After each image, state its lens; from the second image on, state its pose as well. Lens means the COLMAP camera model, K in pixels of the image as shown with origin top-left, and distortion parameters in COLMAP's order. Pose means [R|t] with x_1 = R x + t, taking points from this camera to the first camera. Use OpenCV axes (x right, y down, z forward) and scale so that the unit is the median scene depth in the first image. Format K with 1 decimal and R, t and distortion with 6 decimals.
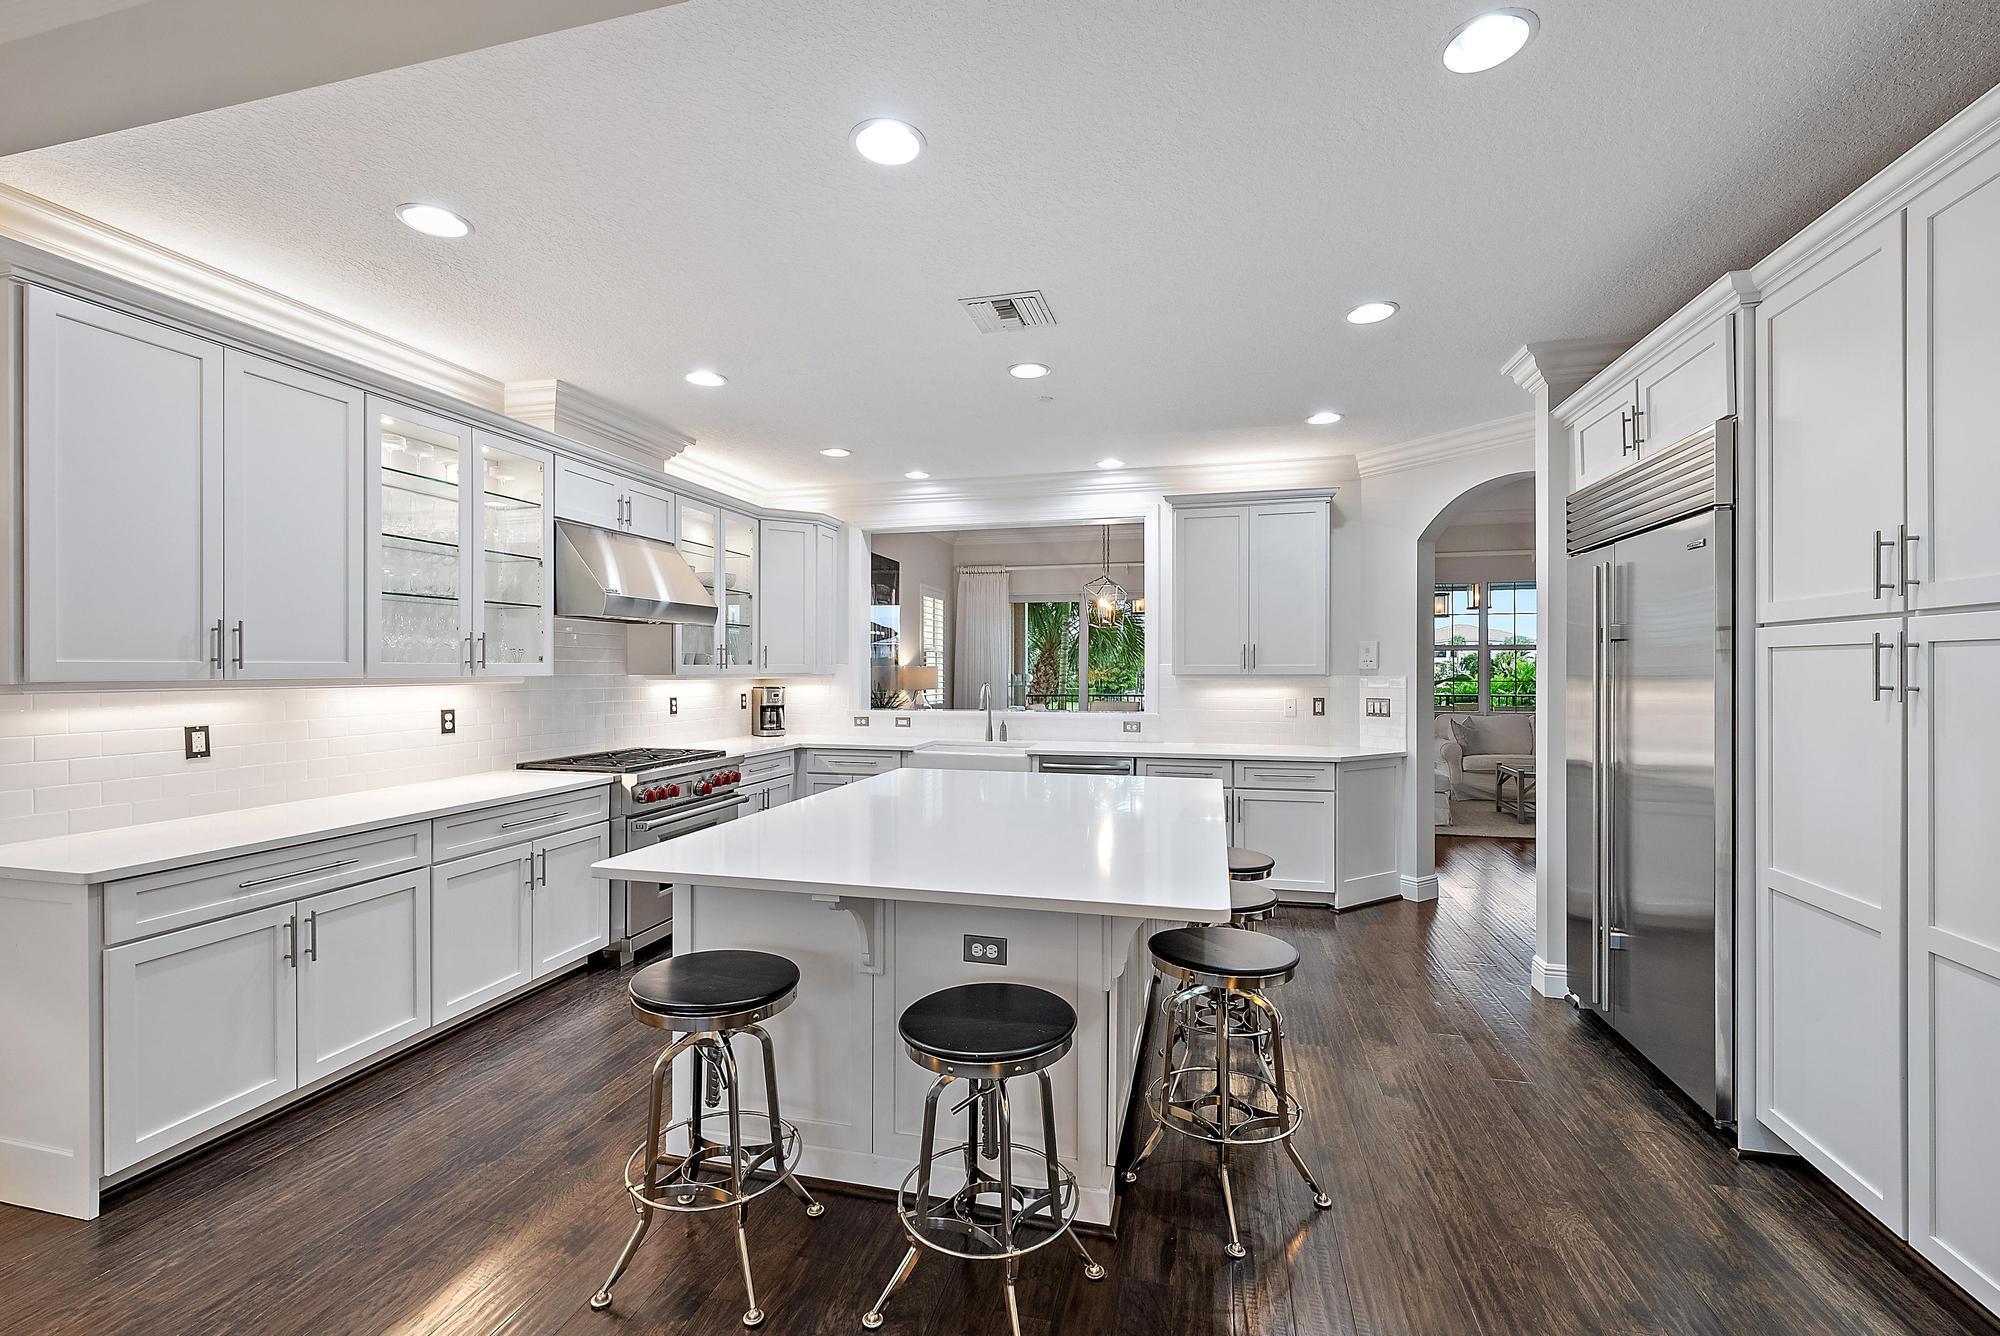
lens RADIAL K [[841.9, 0, 1006.0], [0, 841.9, 673.4], [0, 0, 1]] dist [0.003894, -0.000233]
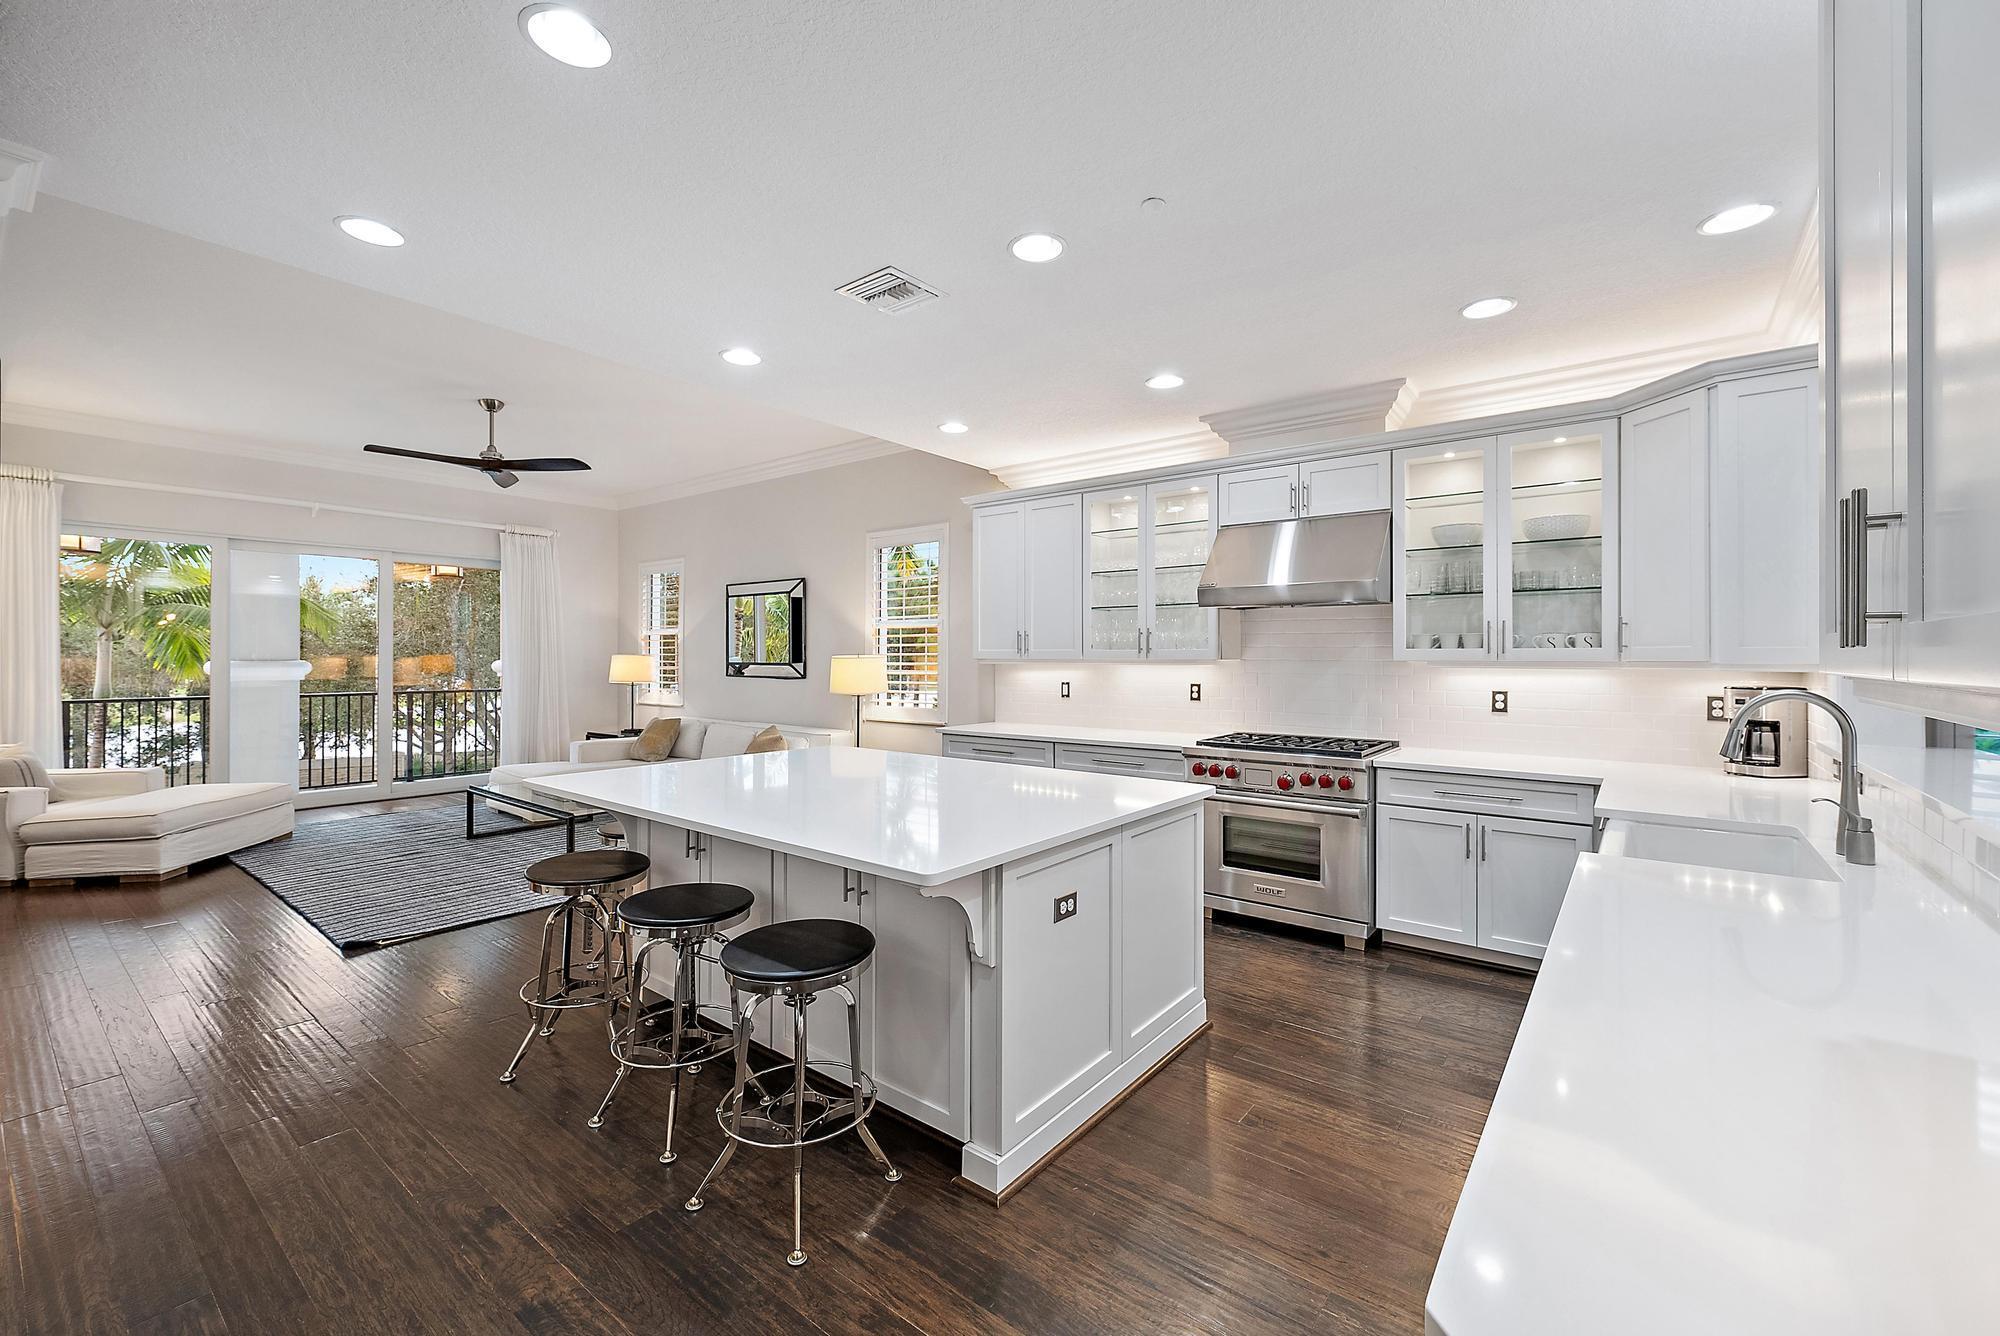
lens RADIAL K [[841.9, 0, 1002.3], [0, 841.9, 656.1], [0, 0, 1]] dist [0.003894, -0.000233]
pose [[-0.412675, 0.001013, -0.910878, 0.521865], [-0.007802, 0.999959, 0.004647, -0.003947], [0.910845, 0.009025, -0.412651, 0.942192]]
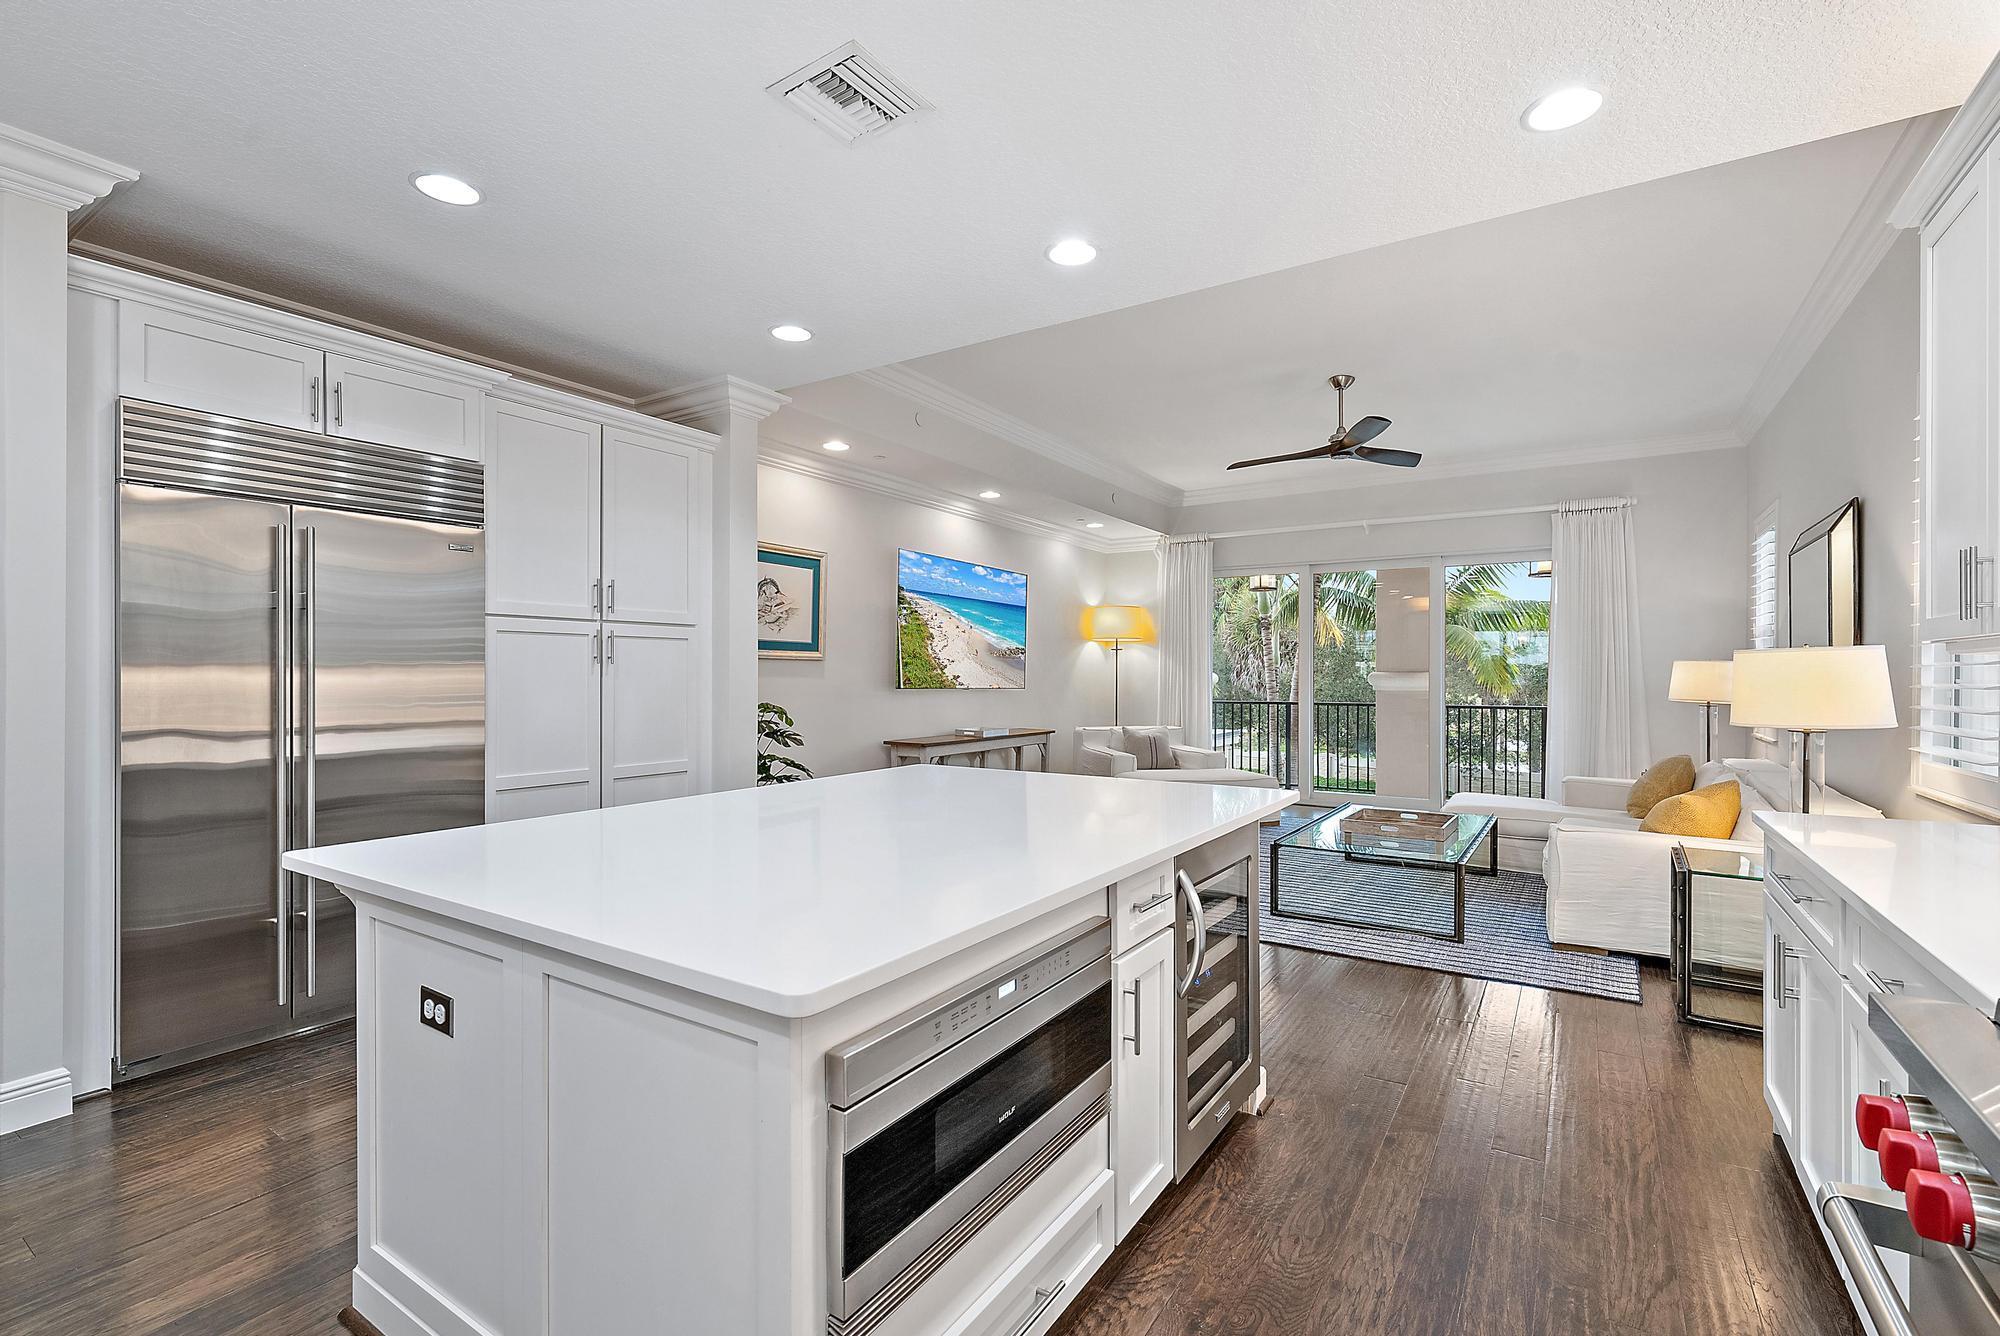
lens RADIAL K [[900.7, 0, 994.9], [0, 900.7, 677.0], [0, 0, 1]] dist [0.003517, -0.001420]
pose [[-0.947626, -0.001025, 0.319381, -0.202384], [0.001583, 0.999967, 0.007906, 0.018027], [-0.319378, 0.007998, -0.947594, 1.023199]]
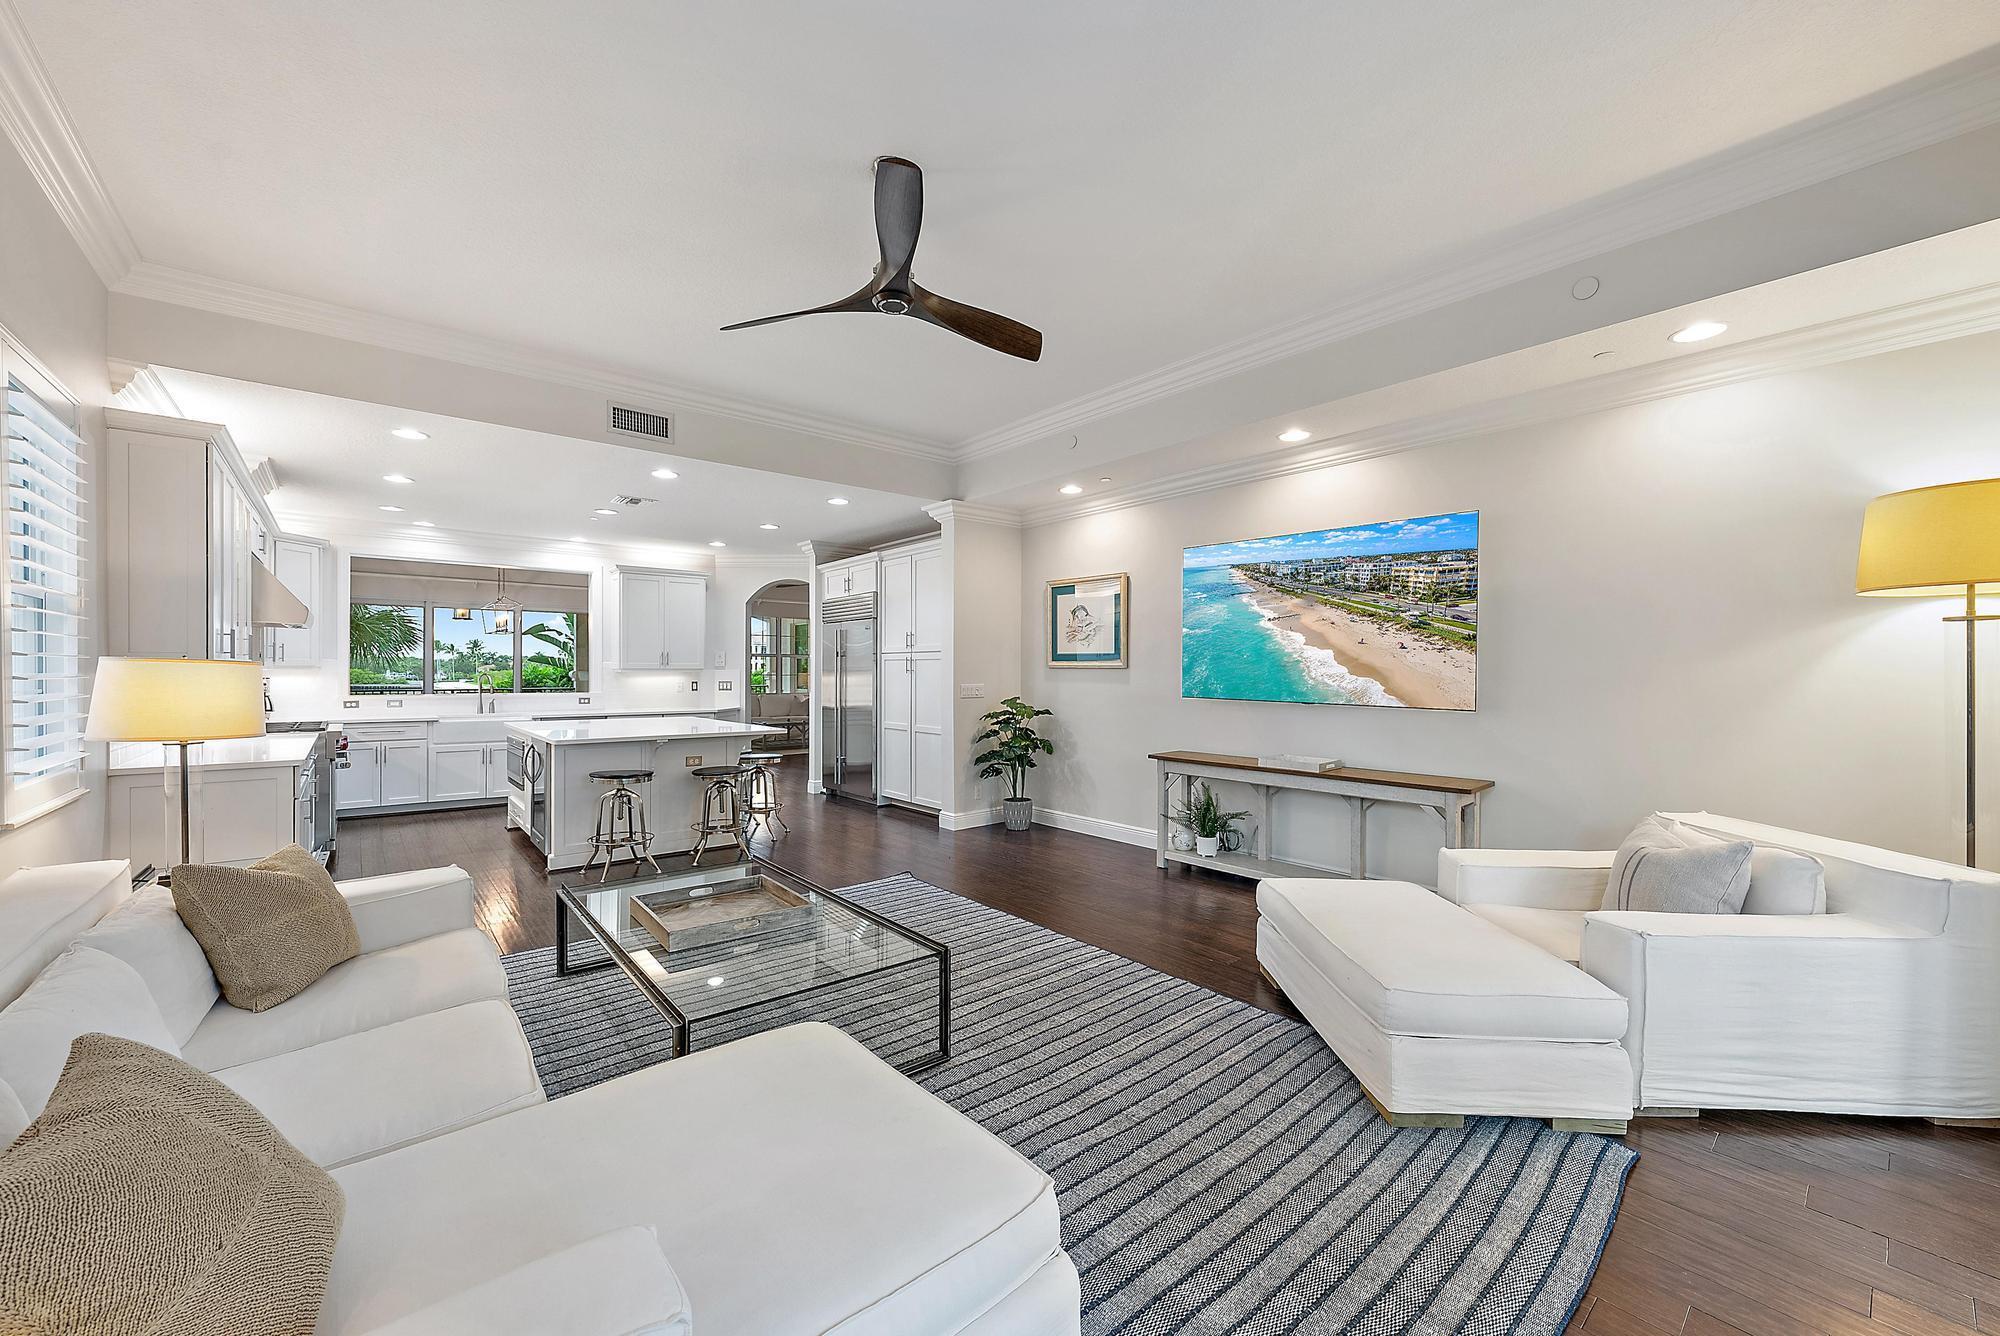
lens RADIAL K [[786.6, 0, 1005.1], [0, 786.6, 677.9], [0, 0, 1]] dist [-0.002873, 0.000586]
pose [[0.587325, -0.004423, 0.809339, -0.667970], [0.000296, 0.999986, 0.005250, 0.012723], [-0.809351, -0.002844, 0.587318, -0.611121]]
